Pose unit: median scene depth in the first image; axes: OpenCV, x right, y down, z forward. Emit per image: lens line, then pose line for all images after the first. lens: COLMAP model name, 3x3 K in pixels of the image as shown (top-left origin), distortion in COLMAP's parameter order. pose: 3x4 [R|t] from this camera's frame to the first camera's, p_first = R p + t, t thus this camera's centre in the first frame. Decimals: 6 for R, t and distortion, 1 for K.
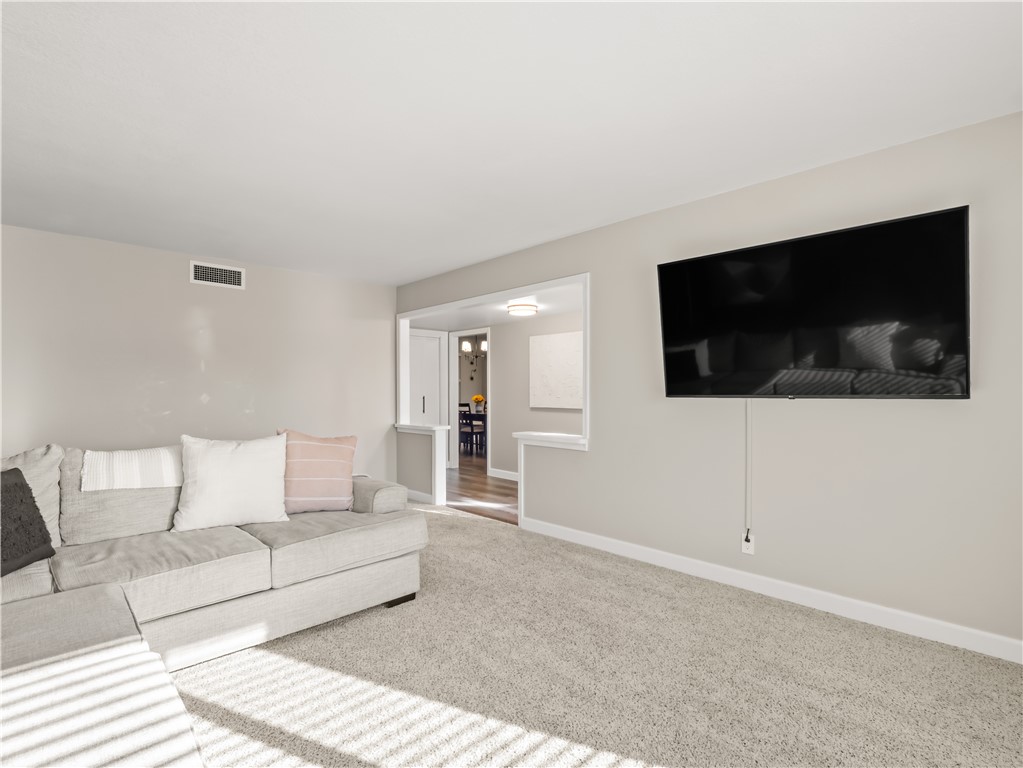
lens RADIAL K [[498.7, 0, 508.9], [0, 498.7, 385.8], [0, 0, 1]] dist [-0.017345, -0.001912]
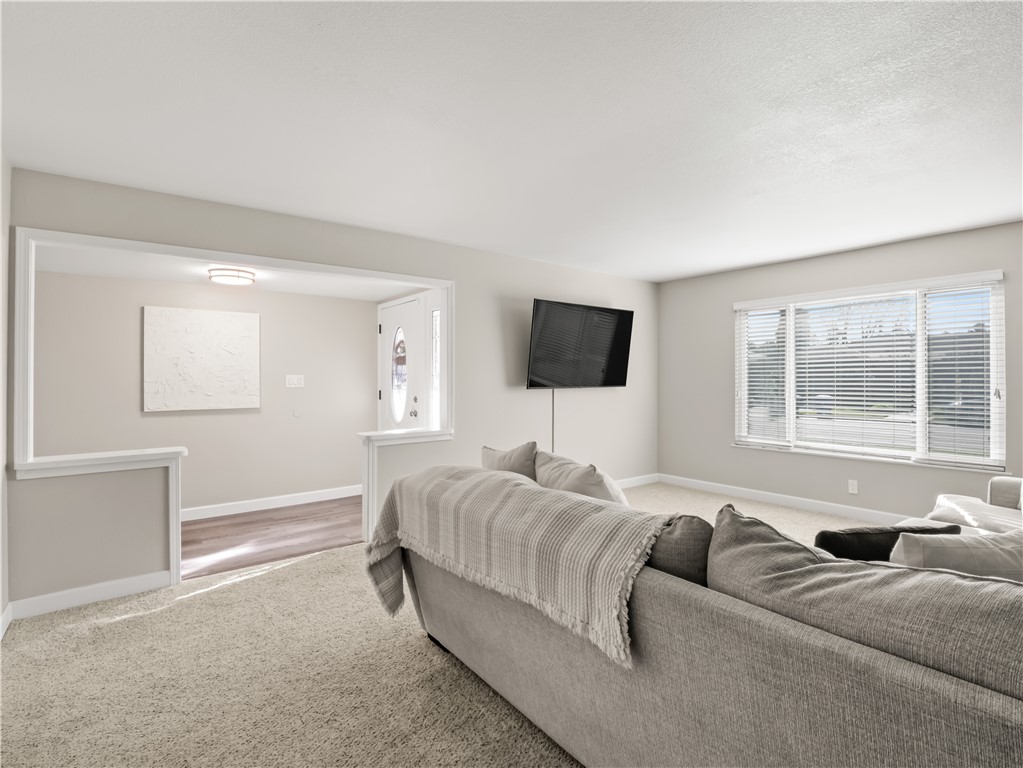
lens RADIAL K [[498.7, 0, 512.7], [0, 498.7, 381.7], [0, 0, 1]] dist [-0.017345, -0.001912]
pose [[0.079863, 0.000665, 0.996806, -0.722484], [-0.005300, 0.999986, -0.000242, 0.001417], [-0.996792, -0.005263, 0.079865, 0.592194]]
